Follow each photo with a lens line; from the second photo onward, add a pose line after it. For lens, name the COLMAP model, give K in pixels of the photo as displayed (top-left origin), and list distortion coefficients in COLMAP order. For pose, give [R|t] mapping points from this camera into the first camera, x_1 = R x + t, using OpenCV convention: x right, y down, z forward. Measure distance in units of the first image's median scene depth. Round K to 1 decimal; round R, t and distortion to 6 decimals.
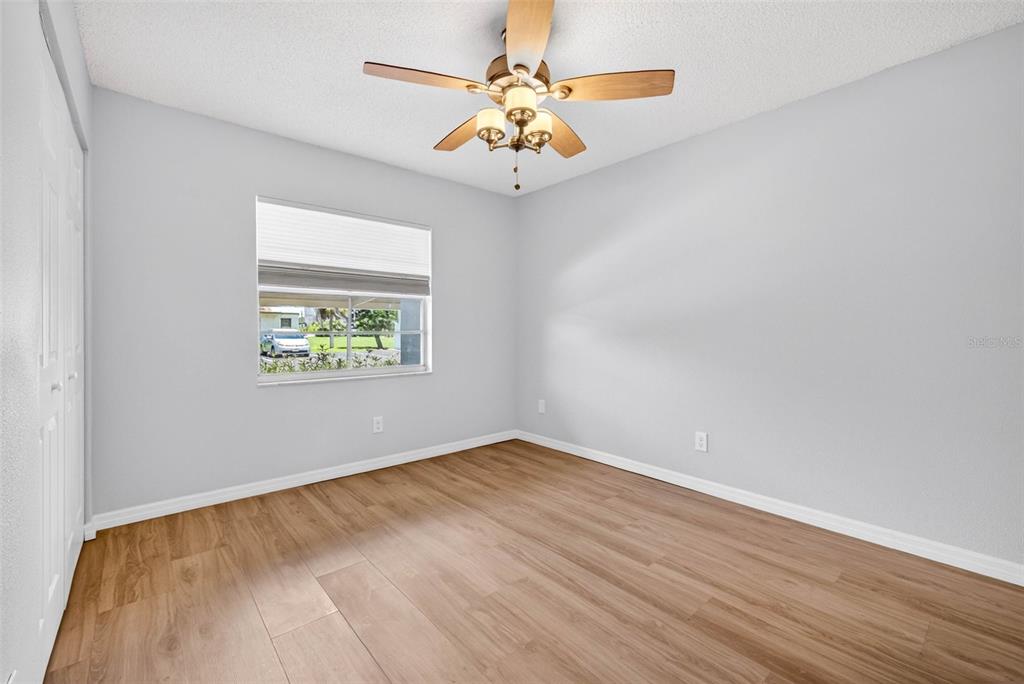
lens RADIAL K [[426.0, 0, 507.2], [0, 426.0, 335.6], [0, 0, 1]] dist [0.001181, -0.000091]
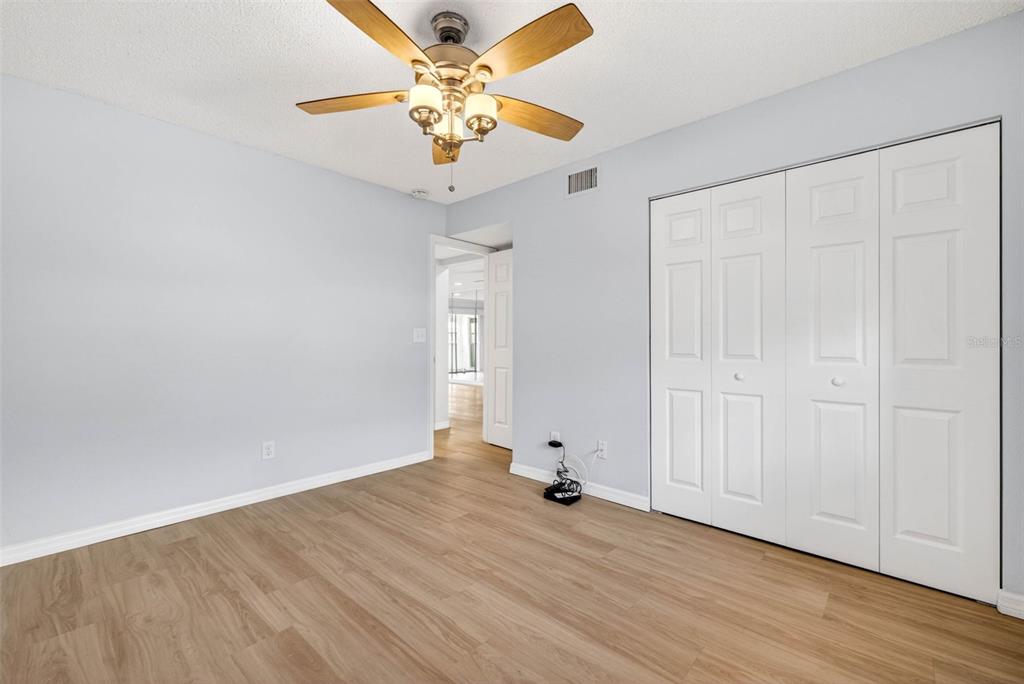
lens RADIAL K [[426.0, 0, 507.2], [0, 426.0, 335.6], [0, 0, 1]] dist [0.001181, -0.000091]
pose [[-0.991730, -0.001772, -0.128326, 0.021466], [-0.002465, 0.999983, 0.005242, -0.031380], [0.128315, 0.005515, -0.991718, 1.875720]]
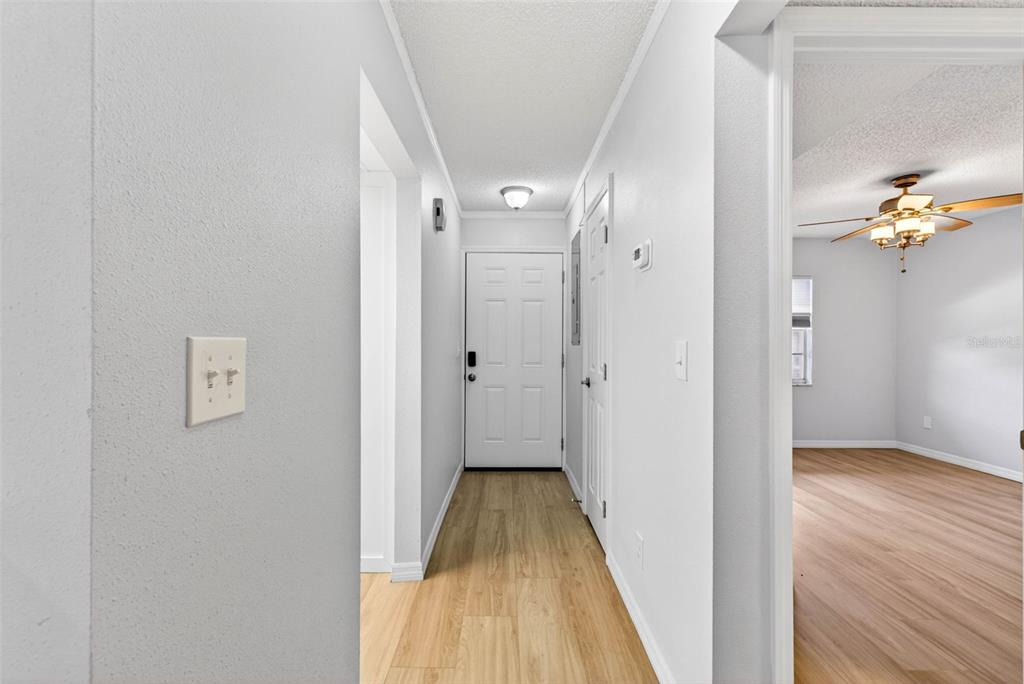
lens RADIAL K [[429.5, 0, 500.6], [0, 429.5, 341.8], [0, 0, 1]] dist [-0.001005, -0.000319]
pose [[0.758274, 0.004099, -0.651923, -0.073546], [-0.012998, 0.999877, -0.008832, -0.043895], [0.651806, 0.015171, 0.758234, -1.206297]]
